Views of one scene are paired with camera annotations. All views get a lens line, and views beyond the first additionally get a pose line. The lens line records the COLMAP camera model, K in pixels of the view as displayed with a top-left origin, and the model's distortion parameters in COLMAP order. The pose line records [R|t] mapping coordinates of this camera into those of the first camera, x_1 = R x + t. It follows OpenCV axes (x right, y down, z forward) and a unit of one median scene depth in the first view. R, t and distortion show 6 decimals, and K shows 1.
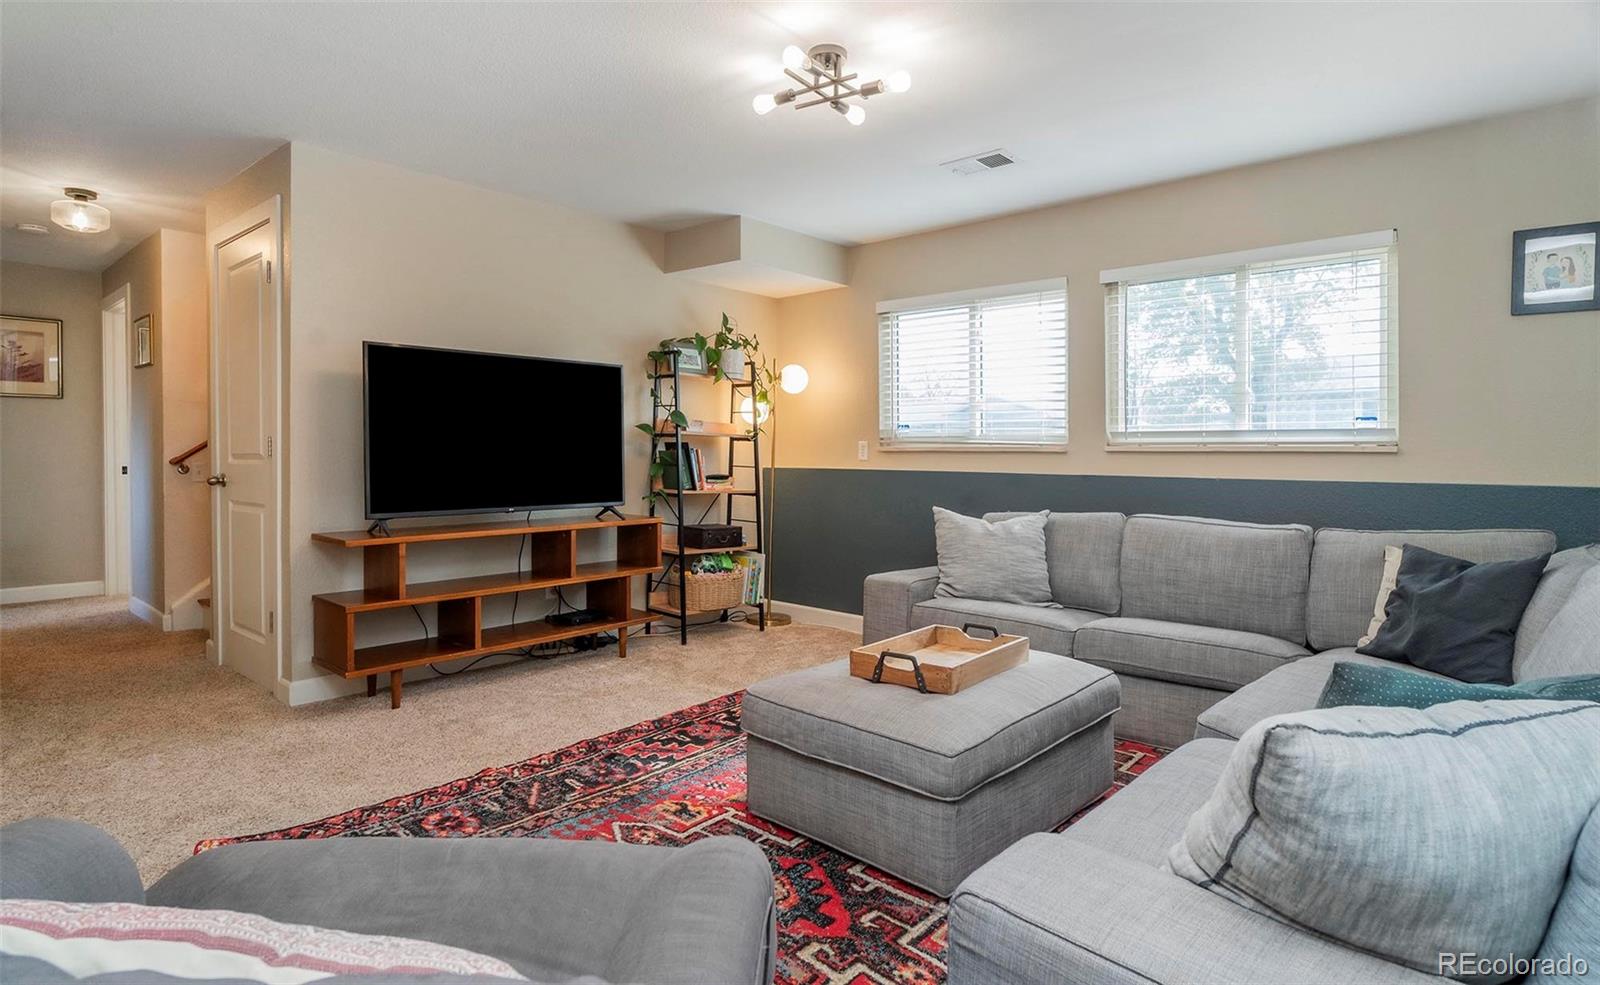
lens RADIAL K [[865.0, 0, 801.2], [0, 865.0, 472.1], [0, 0, 1]] dist [-0.001884, -0.000101]
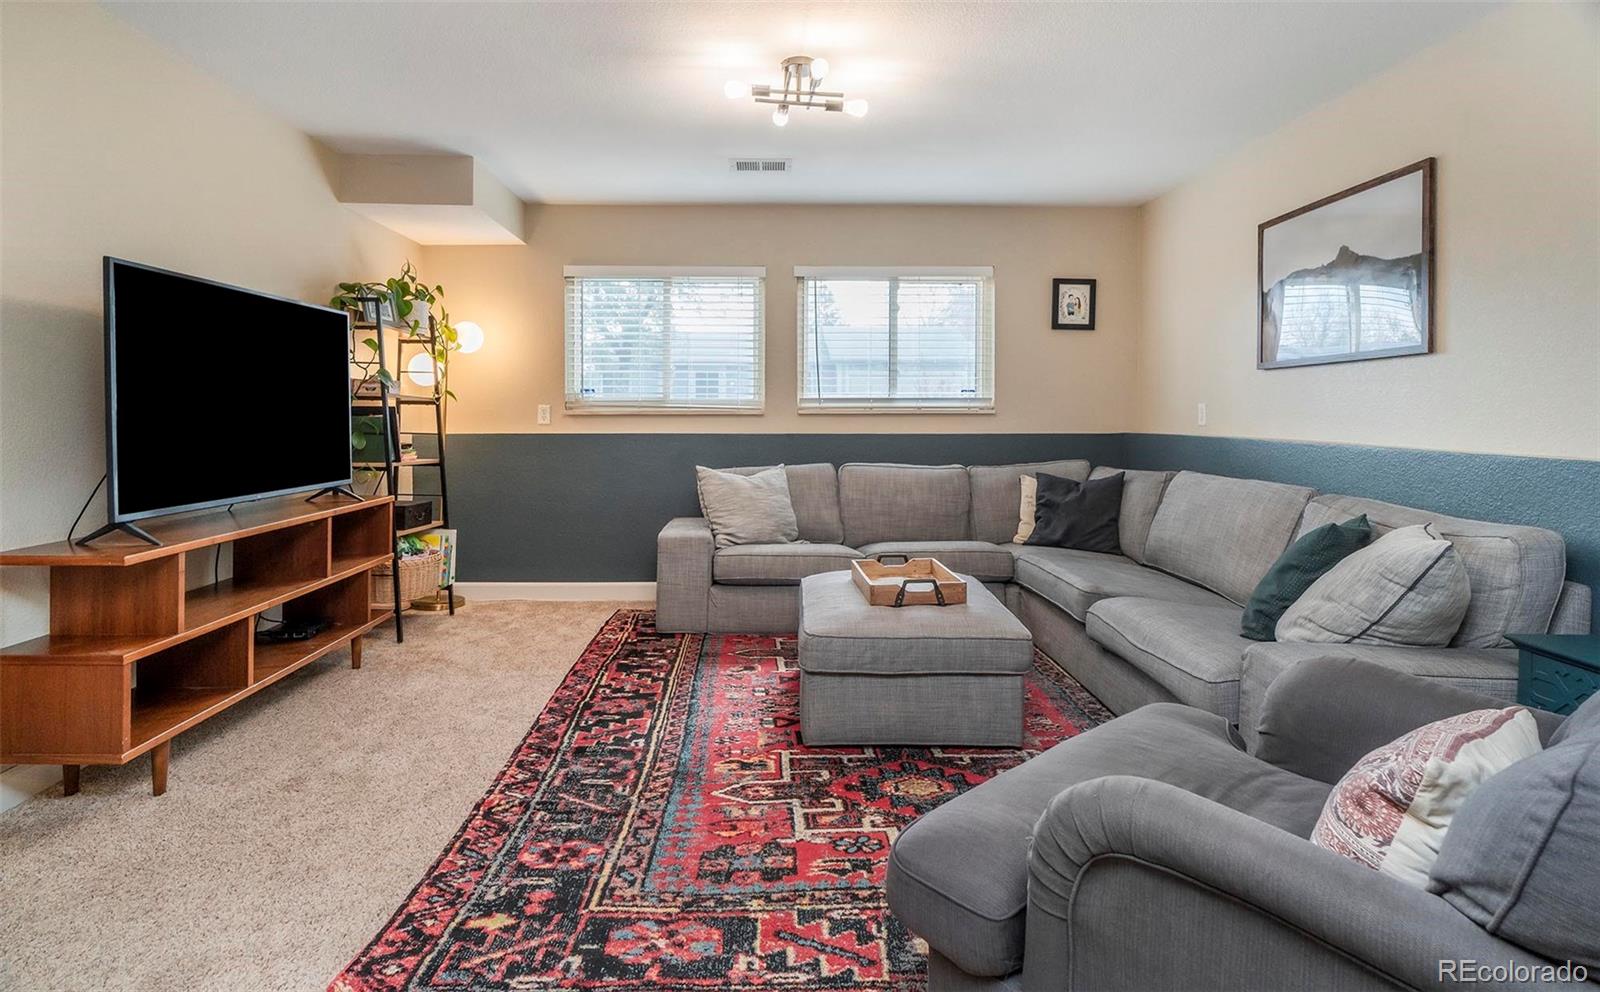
lens RADIAL K [[849.8, 0, 795.2], [0, 849.8, 433.1], [0, 0, 1]] dist [-0.000209, 0.000150]
pose [[0.724539, -0.021880, 0.688886, -0.652935], [0.021169, 0.999731, 0.009489, -0.011925], [-0.688909, 0.007708, 0.724807, 0.181221]]
